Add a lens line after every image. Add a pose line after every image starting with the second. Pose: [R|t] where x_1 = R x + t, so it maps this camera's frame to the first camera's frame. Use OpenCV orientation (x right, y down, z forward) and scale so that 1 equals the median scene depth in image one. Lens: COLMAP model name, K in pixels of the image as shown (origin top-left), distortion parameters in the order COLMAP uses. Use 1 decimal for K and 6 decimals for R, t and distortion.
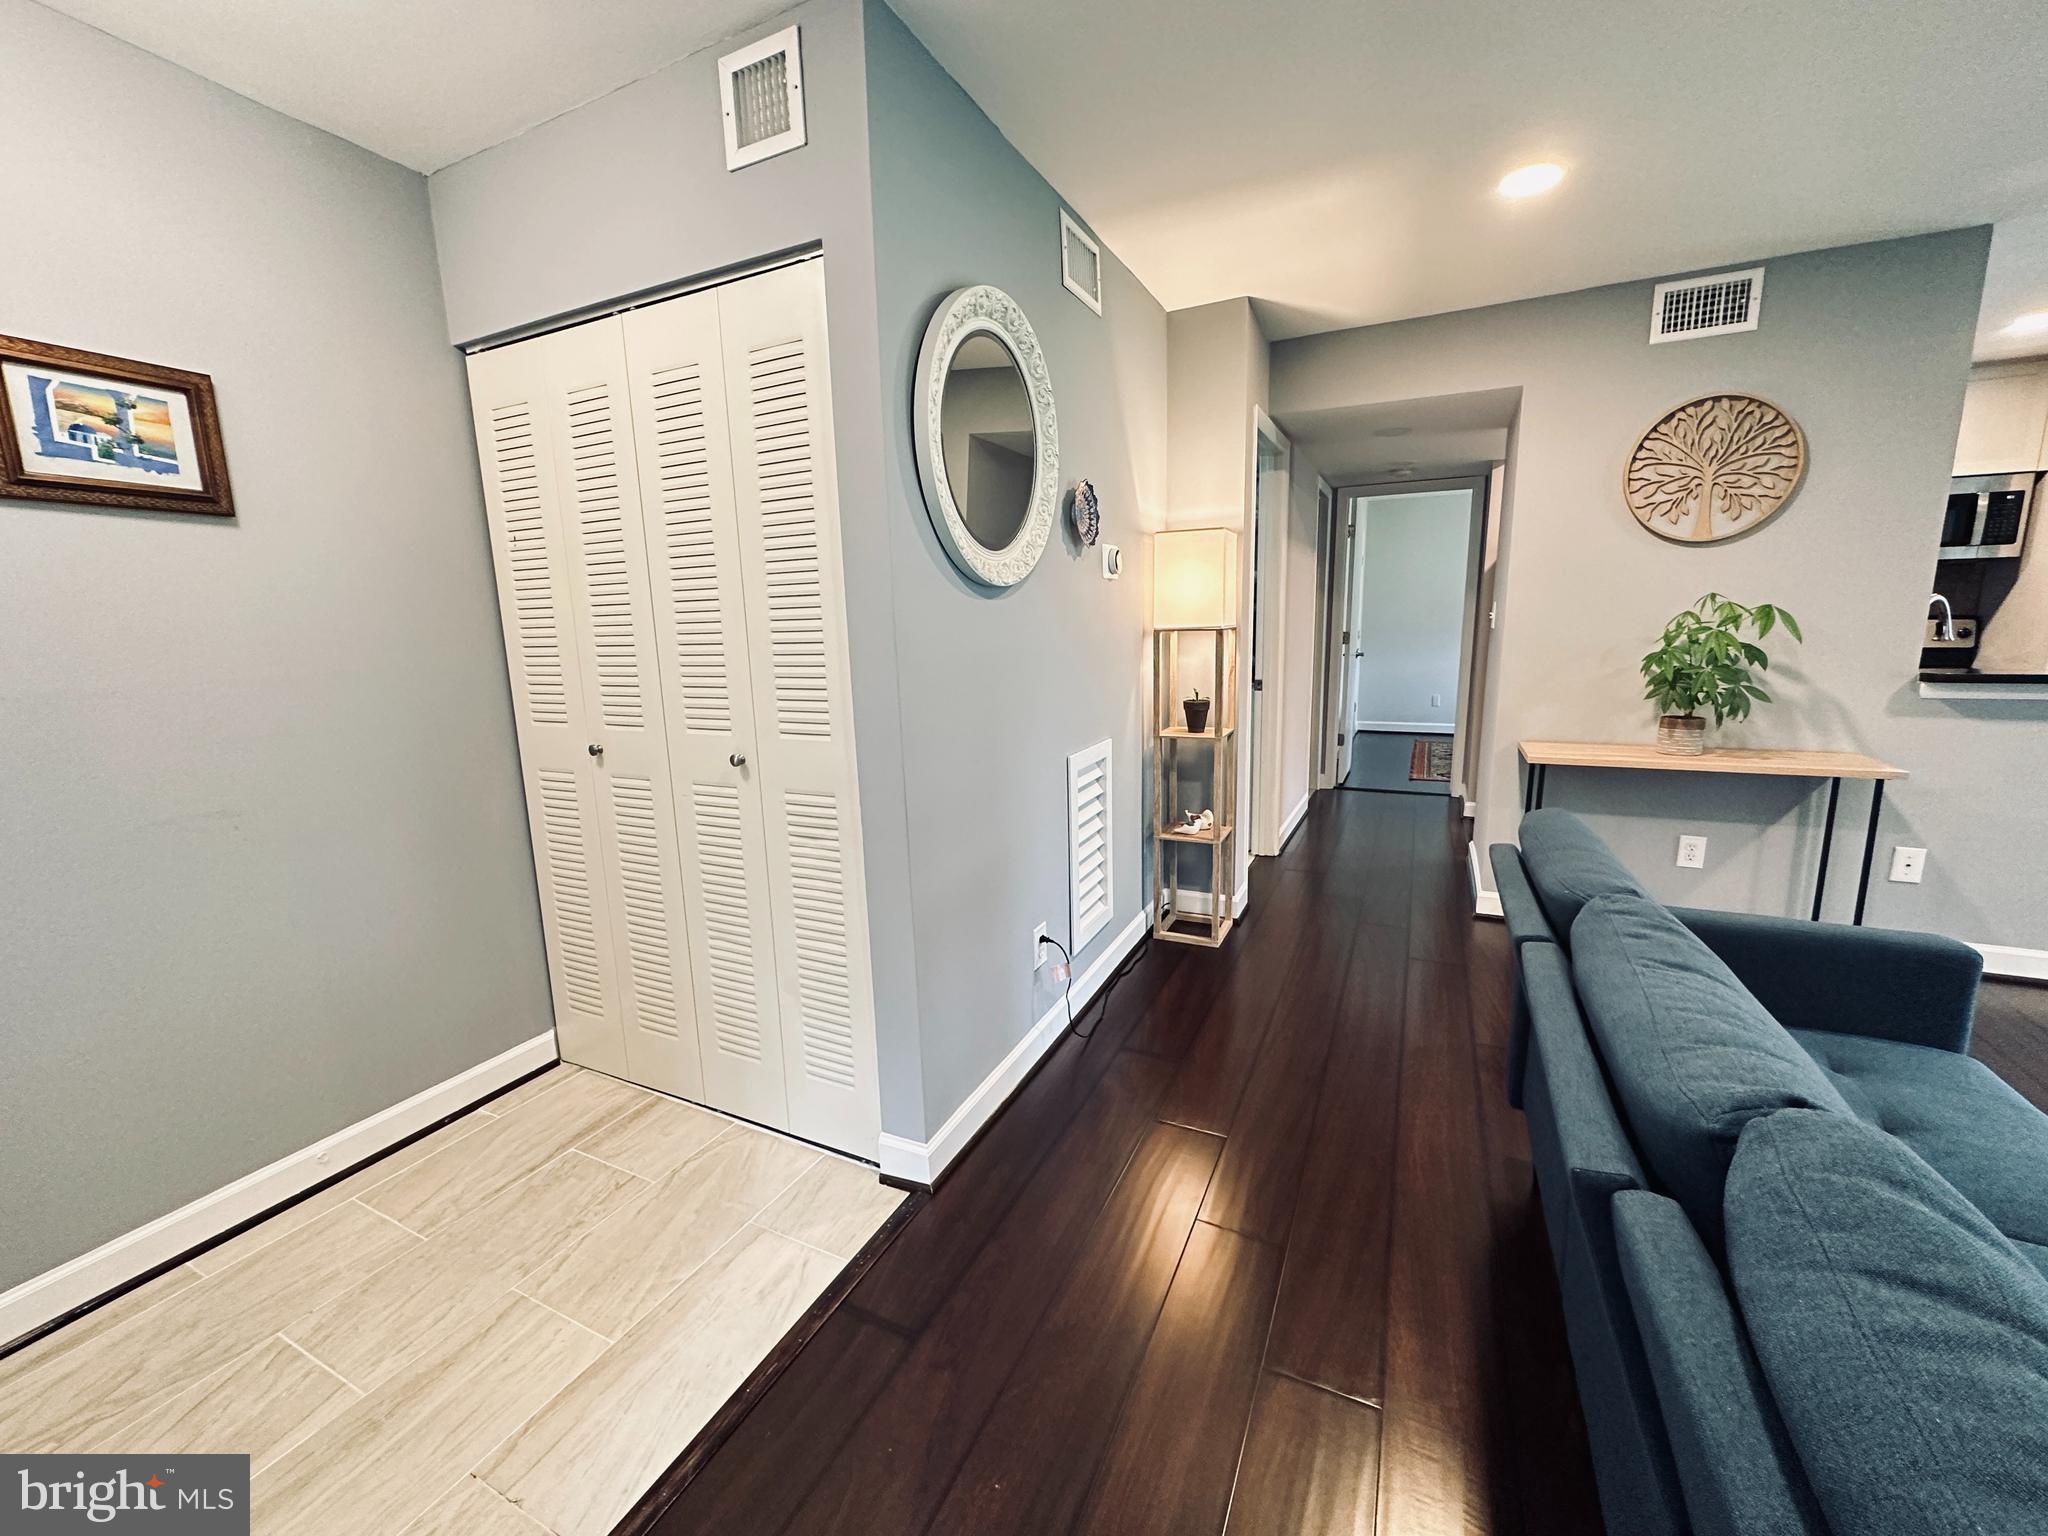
lens RADIAL K [[817.1, 0, 1023.0], [0, 817.1, 768.6], [0, 0, 1]] dist [-0.004280, 0.000421]
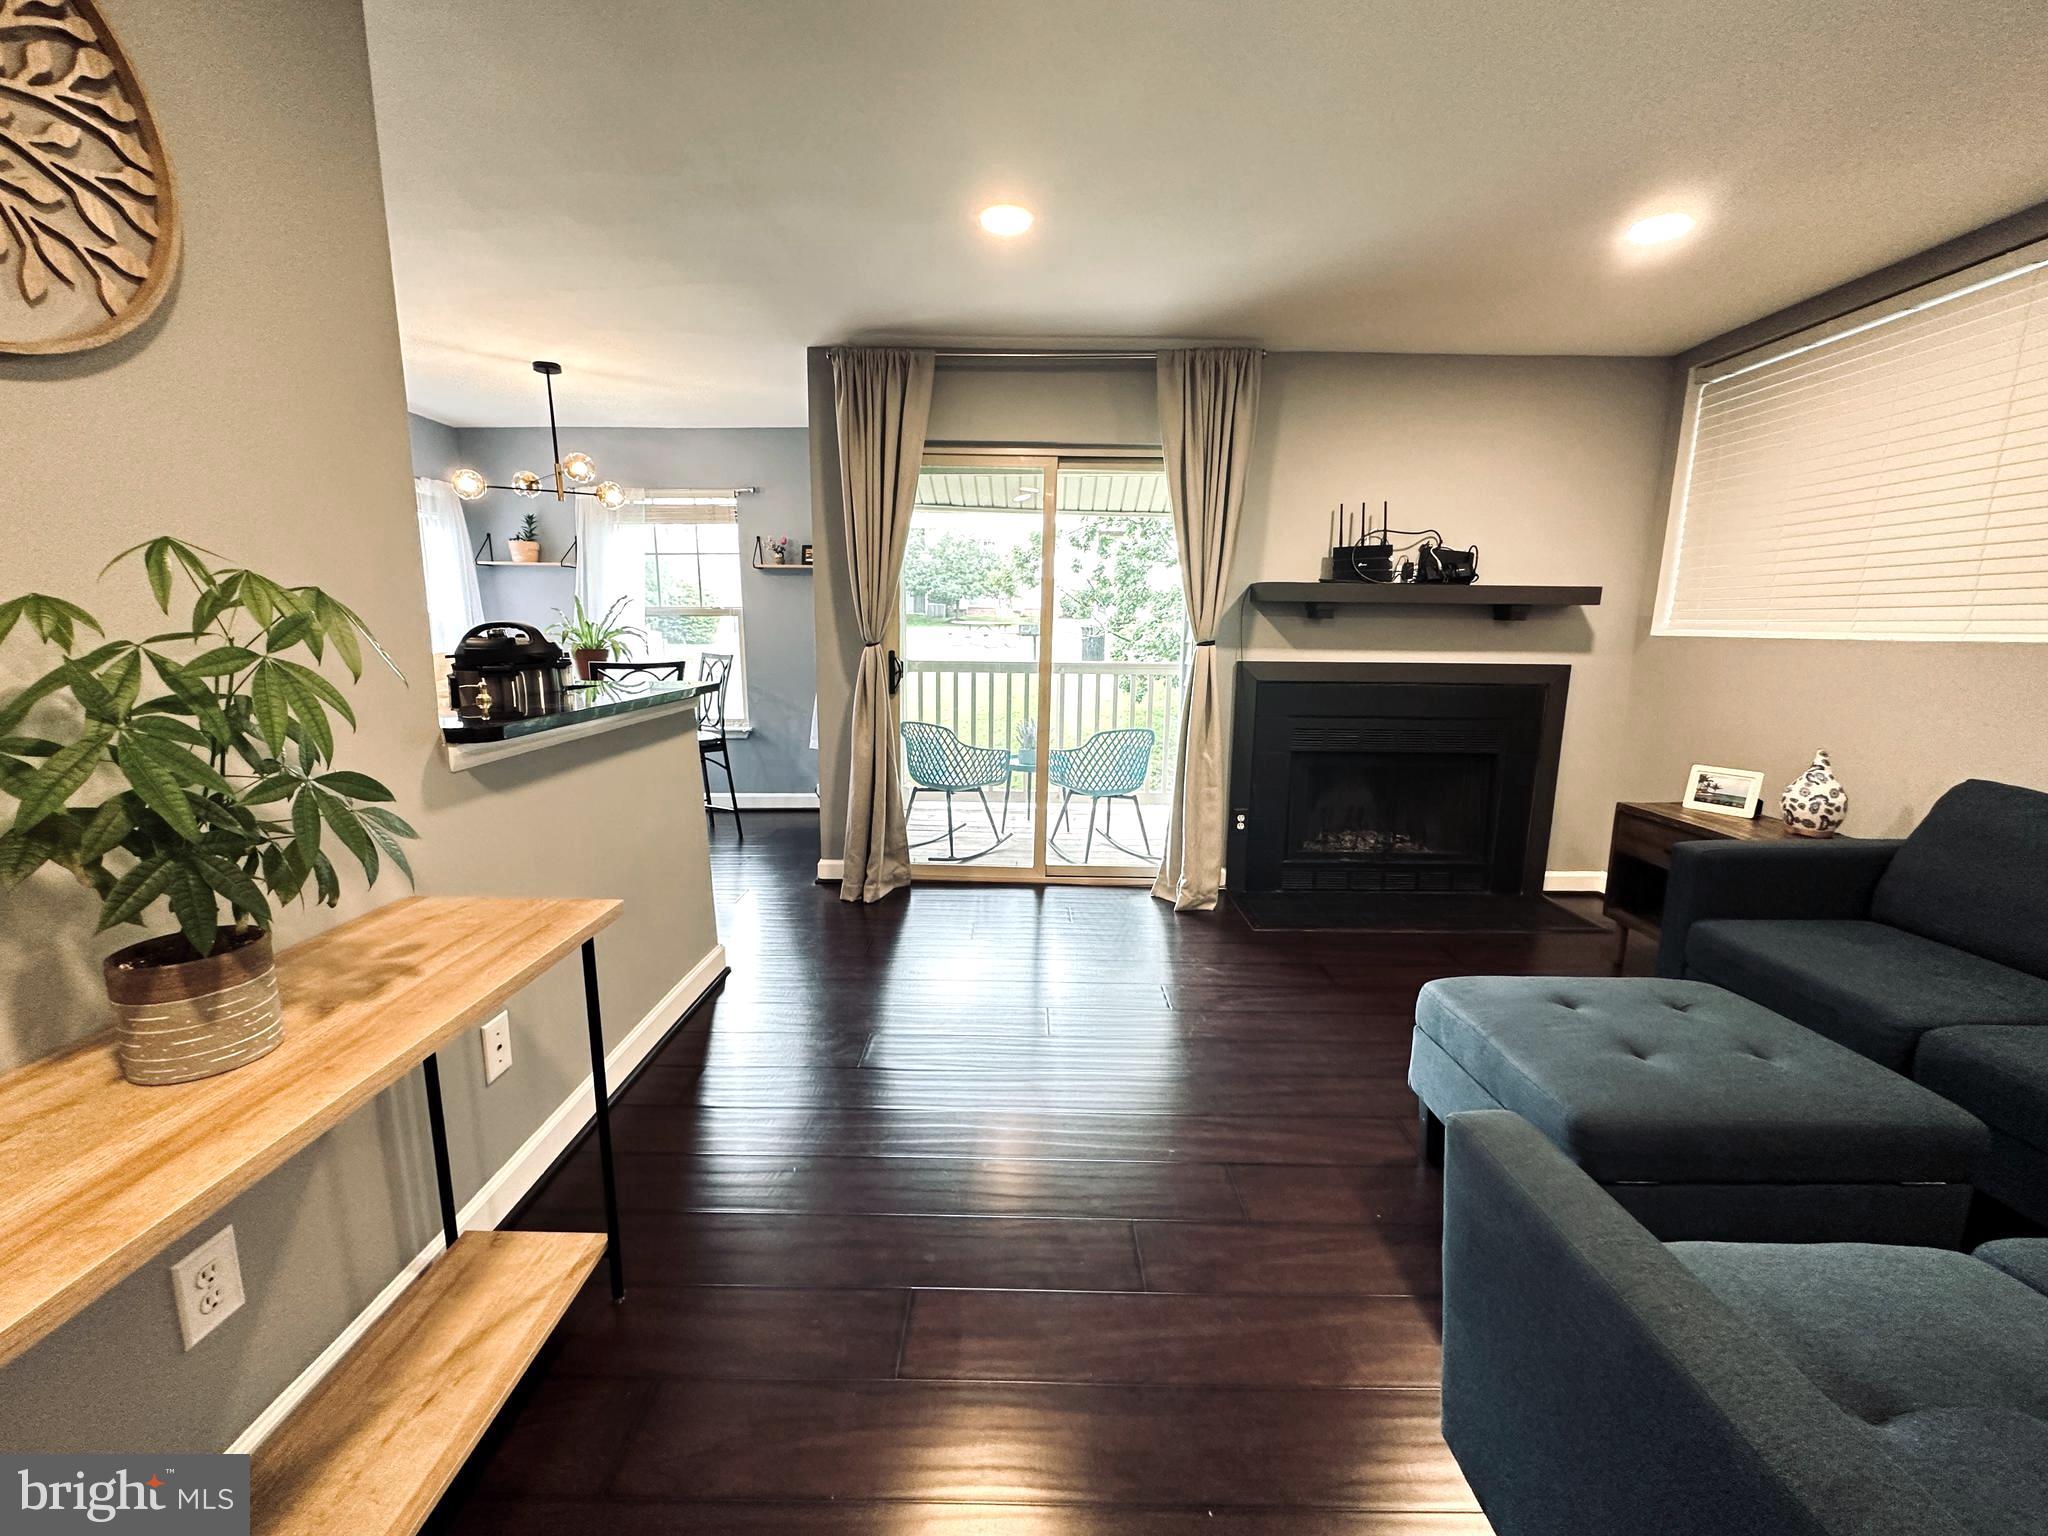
lens RADIAL K [[817.1, 0, 1023.7], [0, 817.1, 768.8], [0, 0, 1]] dist [-0.004280, 0.000421]
pose [[-0.438691, -0.137912, 0.887992, 0.418057], [0.158917, 0.960674, 0.227710, -0.148795], [-0.884474, 0.241012, -0.399523, 0.843247]]
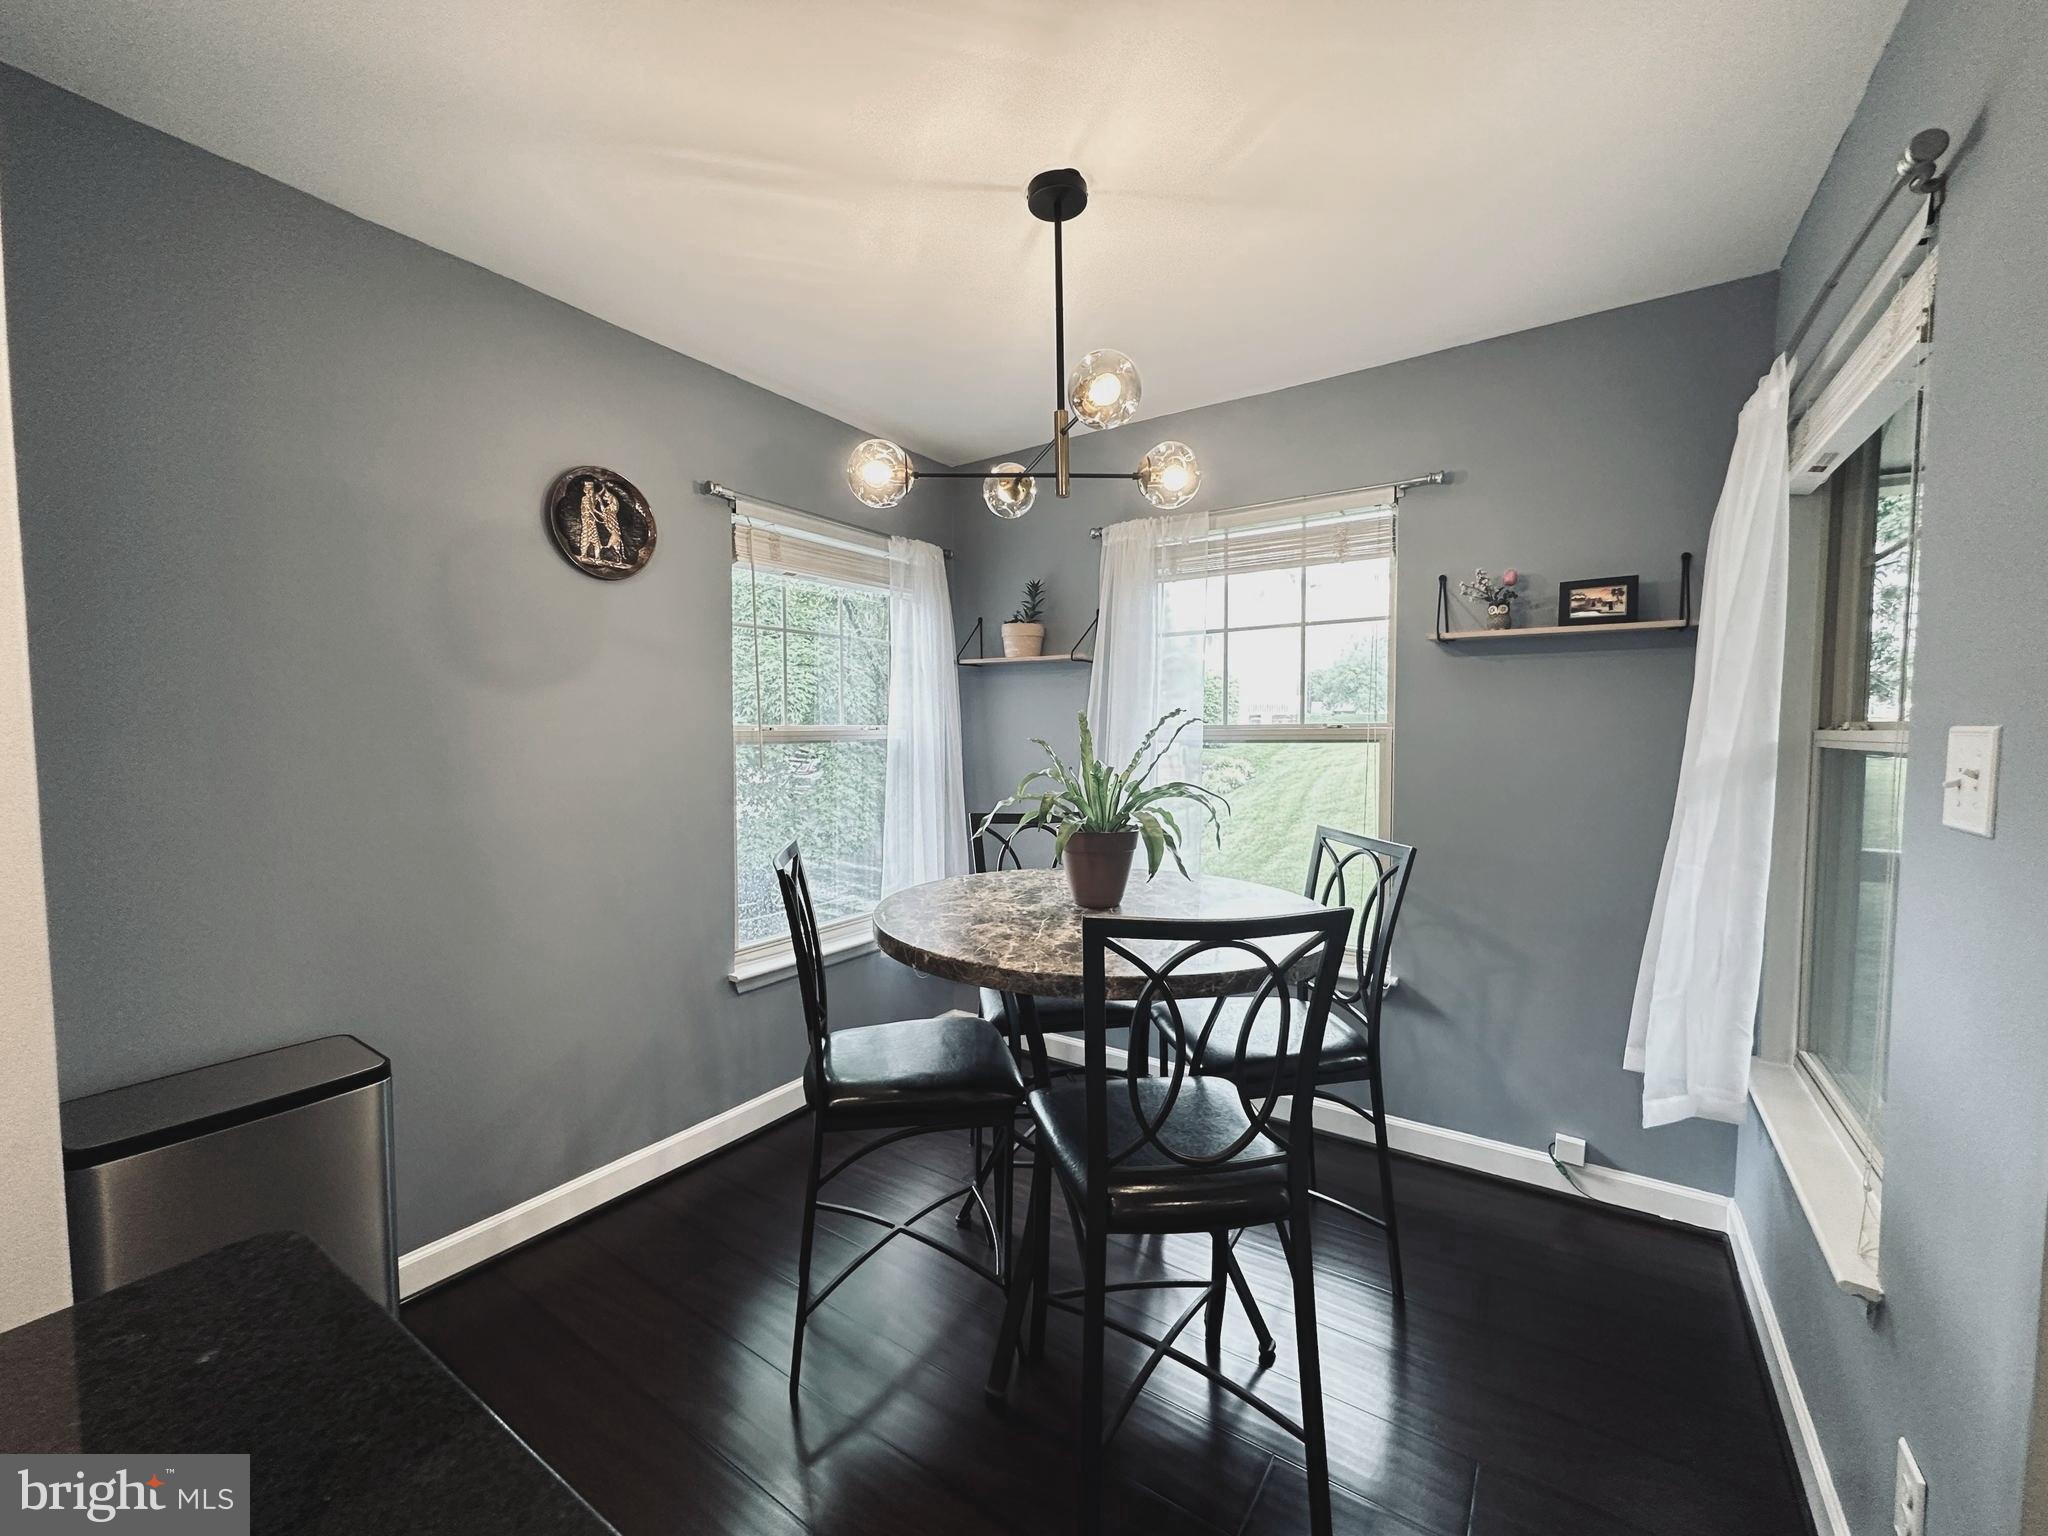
lens RADIAL K [[817.1, 0, 1025.6], [0, 817.1, 766.7], [0, 0, 1]] dist [-0.004280, 0.000421]
pose [[0.138186, -0.030697, 0.989930, 1.446368], [0.173009, 0.984899, 0.006390, -0.210248], [-0.975178, 0.170384, 0.141410, 0.851005]]
